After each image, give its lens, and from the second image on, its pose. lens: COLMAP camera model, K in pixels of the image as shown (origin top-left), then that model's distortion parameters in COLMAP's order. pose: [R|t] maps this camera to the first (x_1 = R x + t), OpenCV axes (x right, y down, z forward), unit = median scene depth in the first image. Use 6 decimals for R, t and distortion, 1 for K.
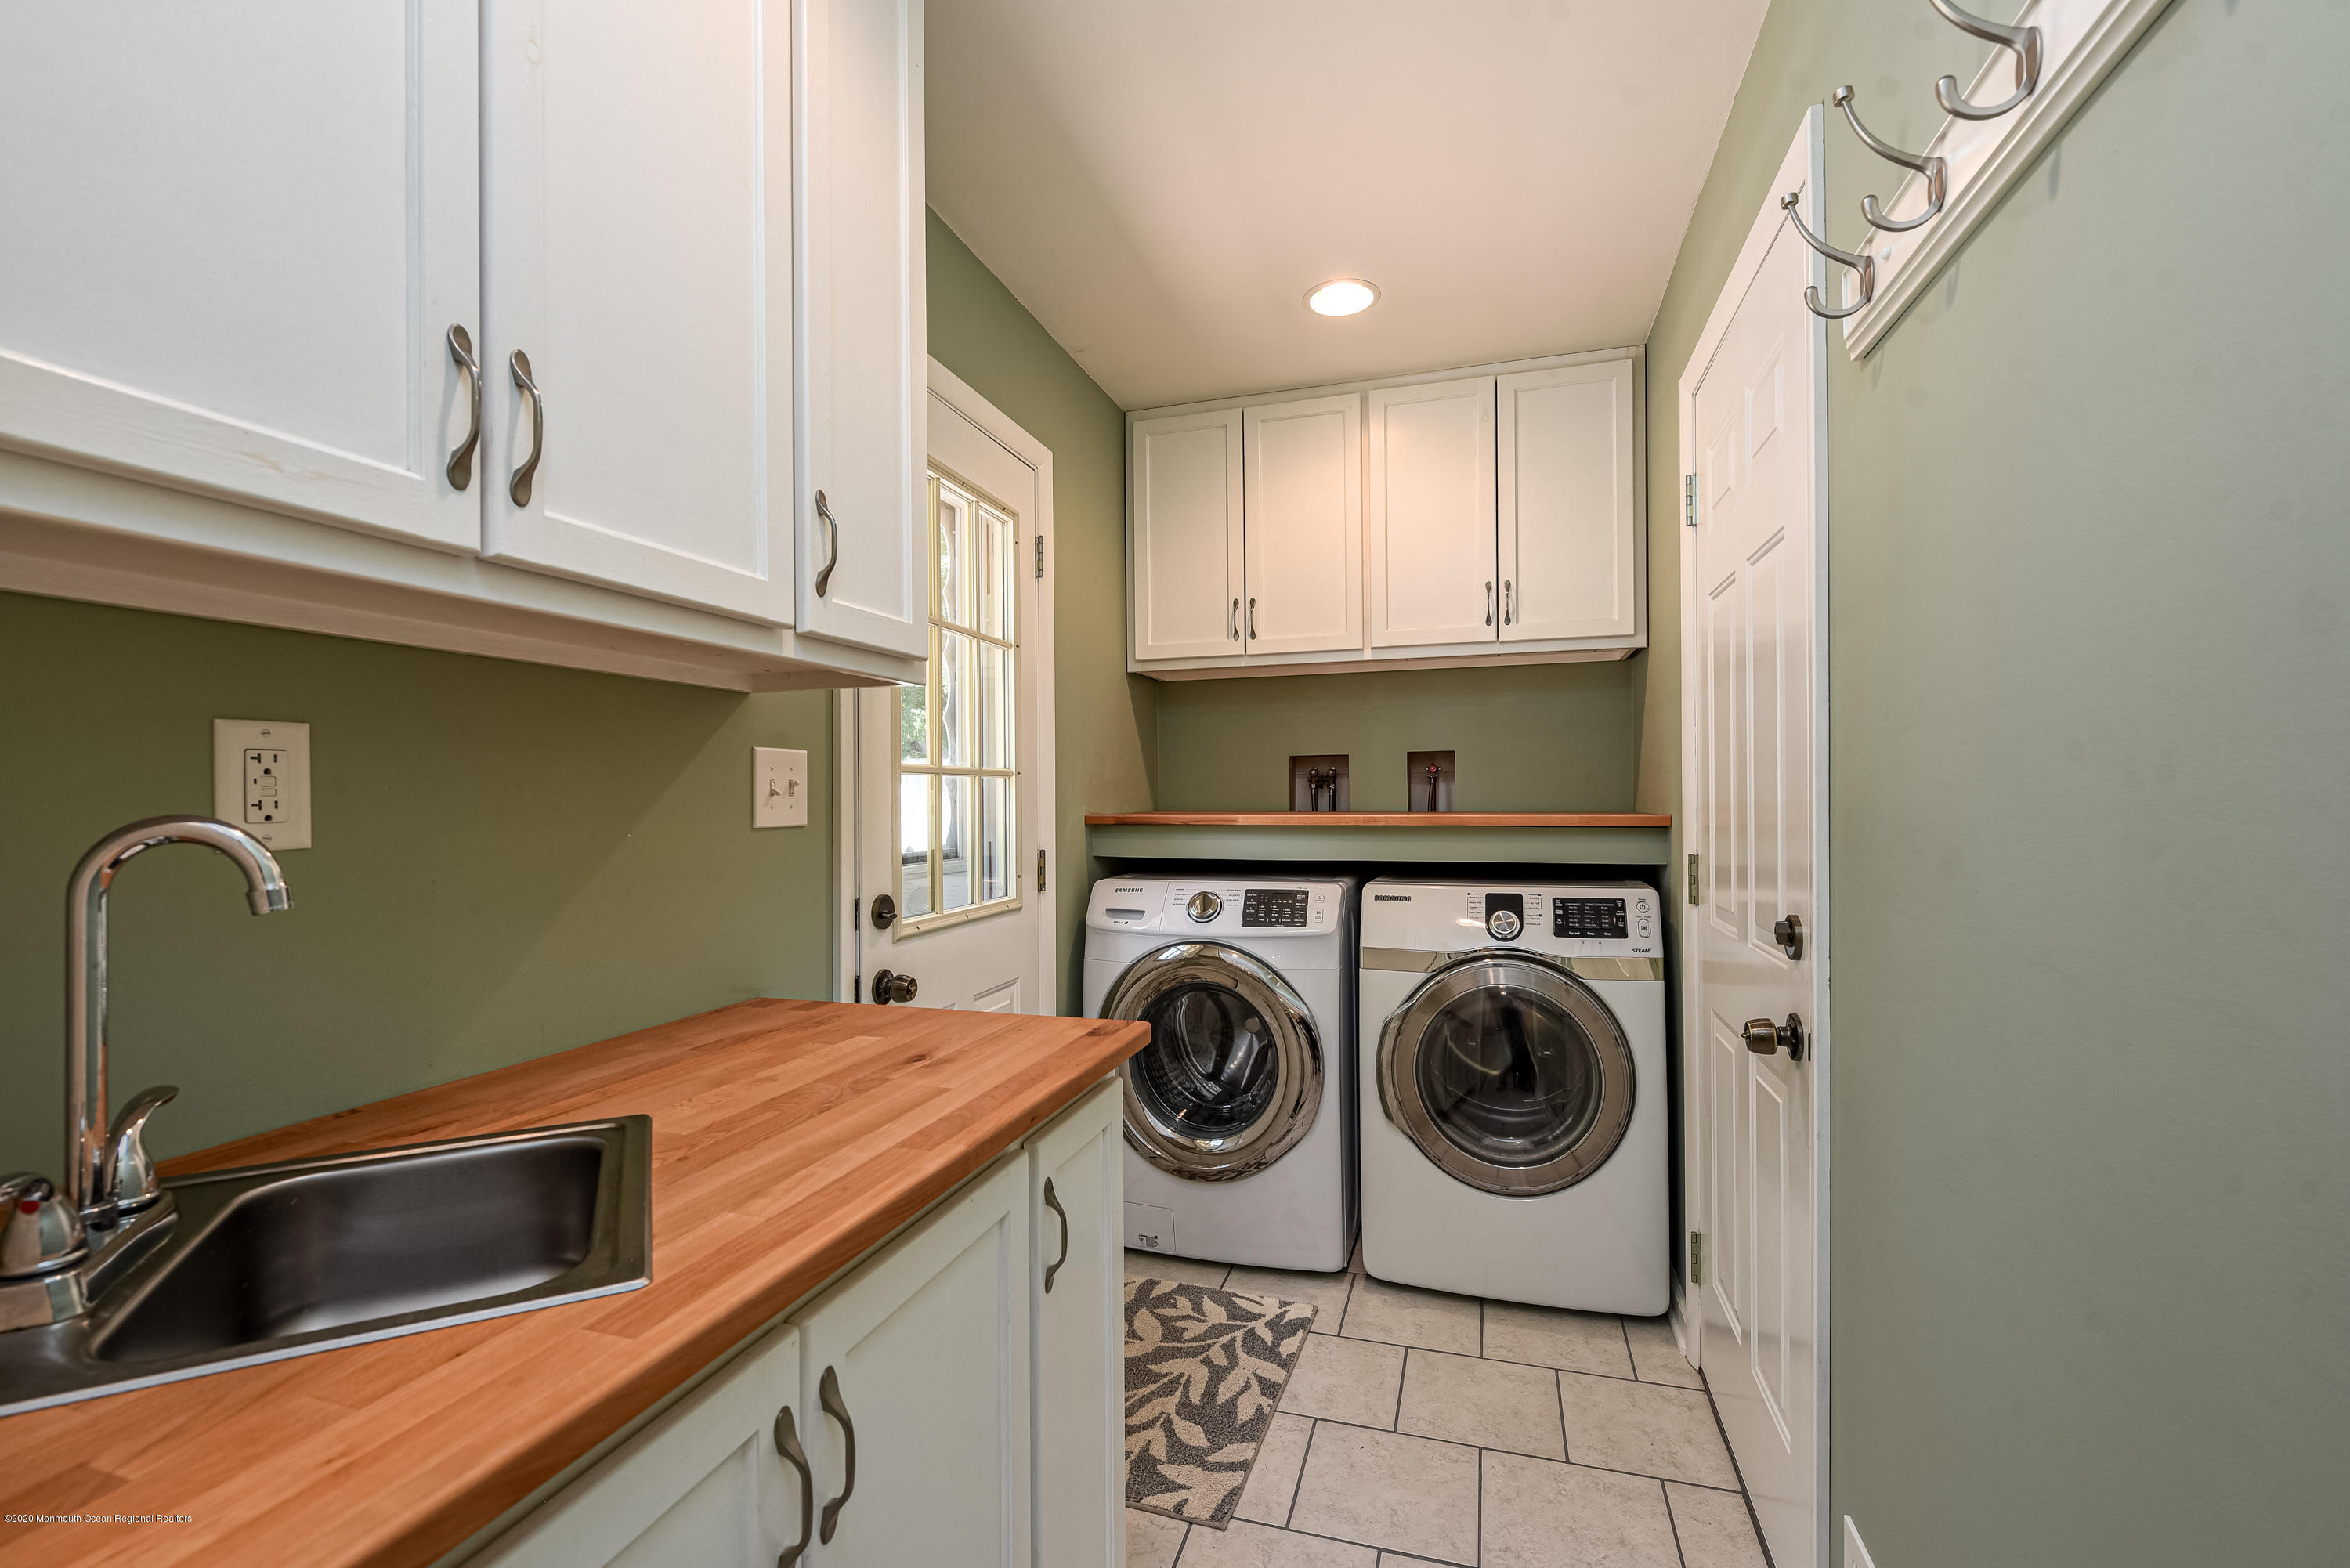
lens RADIAL K [[1008.7, 0, 1175.8], [0, 1008.7, 799.9], [0, 0, 1]] dist [0.000138, -0.000391]
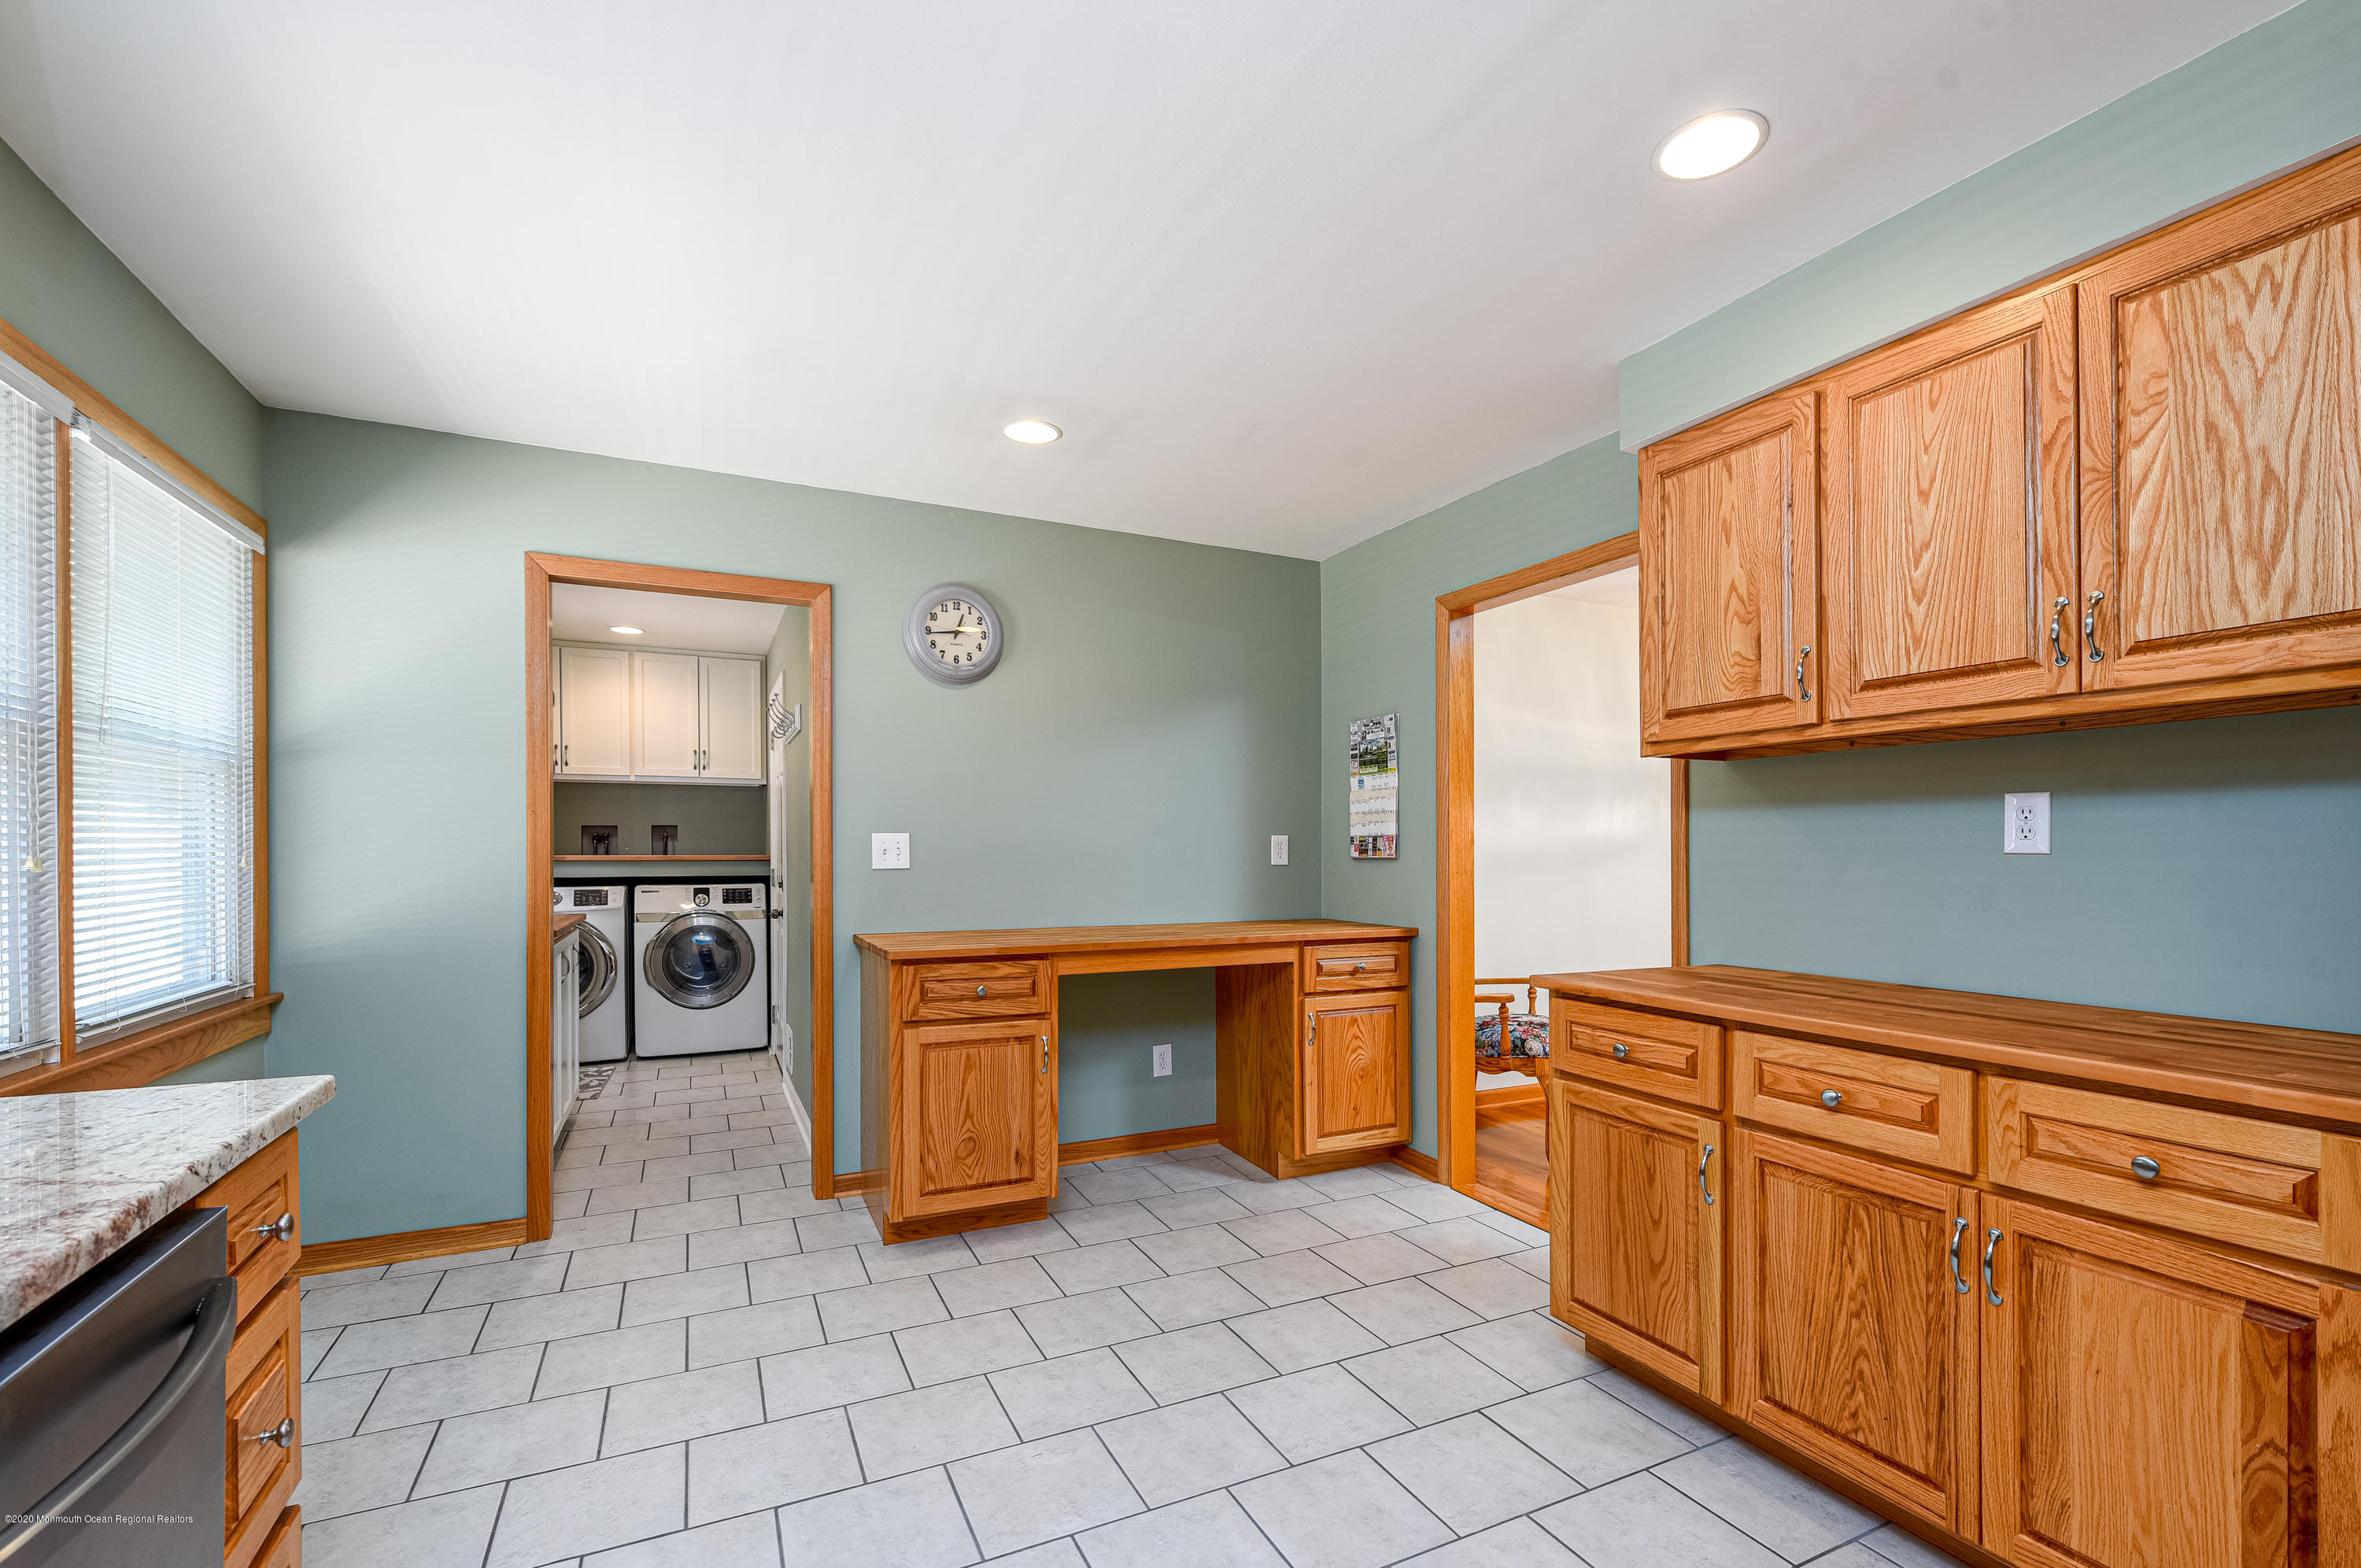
lens RADIAL K [[1013.4, 0, 1177.1], [0, 1013.4, 853.5], [0, 0, 1]] dist [0.000138, -0.000391]
pose [[0.736690, 0.001688, 0.676229, -0.450753], [-0.000486, 0.999998, -0.001966, 0.015603], [-0.676231, 0.001119, 0.736689, -1.473384]]
